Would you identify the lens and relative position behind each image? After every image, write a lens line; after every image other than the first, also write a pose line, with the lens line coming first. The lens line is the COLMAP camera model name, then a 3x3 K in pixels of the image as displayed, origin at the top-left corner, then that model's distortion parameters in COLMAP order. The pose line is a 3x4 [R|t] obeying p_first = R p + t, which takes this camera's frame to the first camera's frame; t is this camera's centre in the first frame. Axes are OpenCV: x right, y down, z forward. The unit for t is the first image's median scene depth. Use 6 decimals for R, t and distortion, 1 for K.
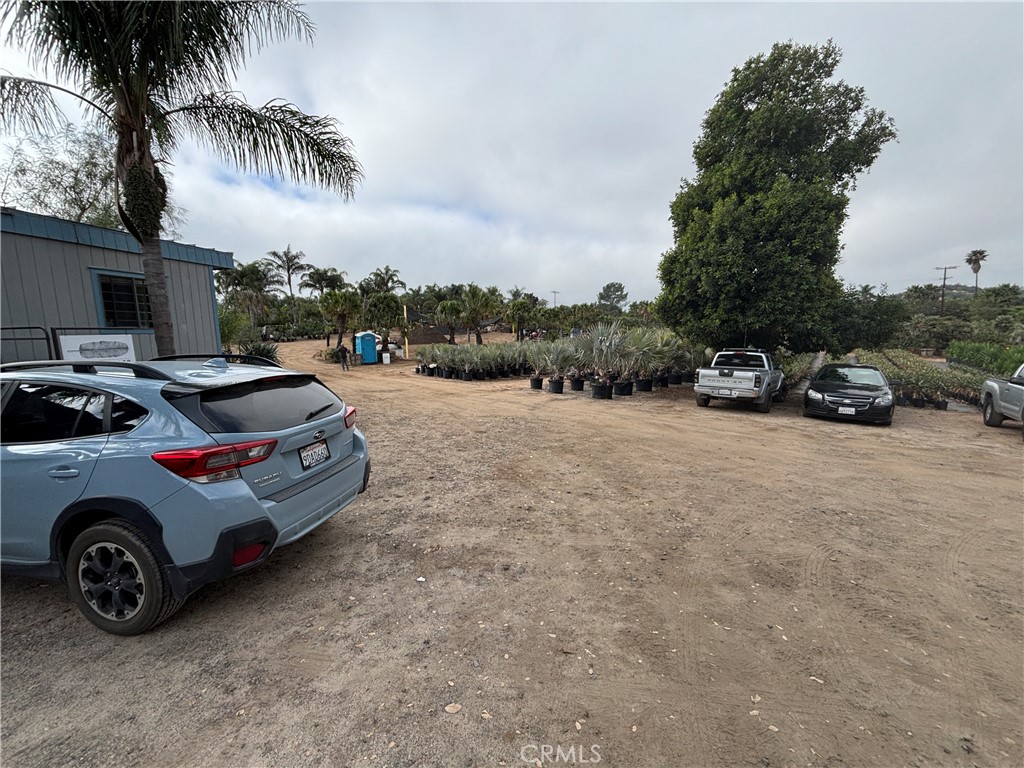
lens RADIAL K [[409.3, 0, 509.4], [0, 409.3, 389.2], [0, 0, 1]] dist [-0.000219, -0.000449]
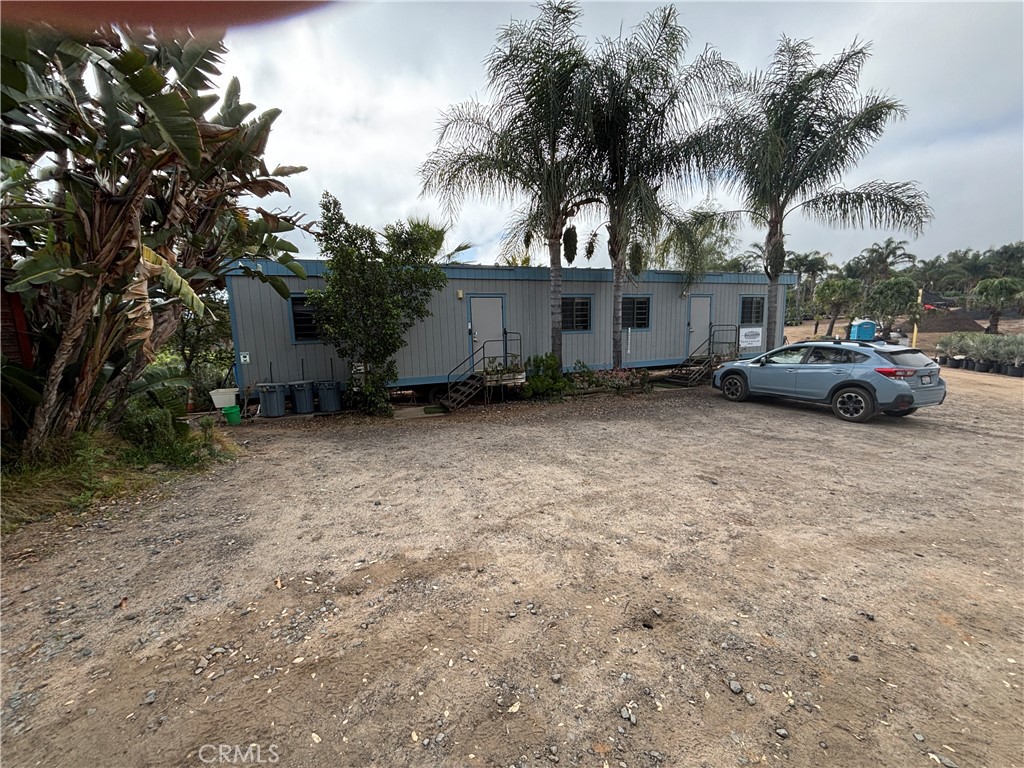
lens RADIAL K [[409.3, 0, 506.3], [0, 409.3, 384.7], [0, 0, 1]] dist [-0.000219, -0.000449]
pose [[0.542386, 0.123379, -0.831020, 0.023519], [-0.102467, 0.991488, 0.080326, 0.026282], [0.833857, 0.041584, 0.550411, -0.269181]]
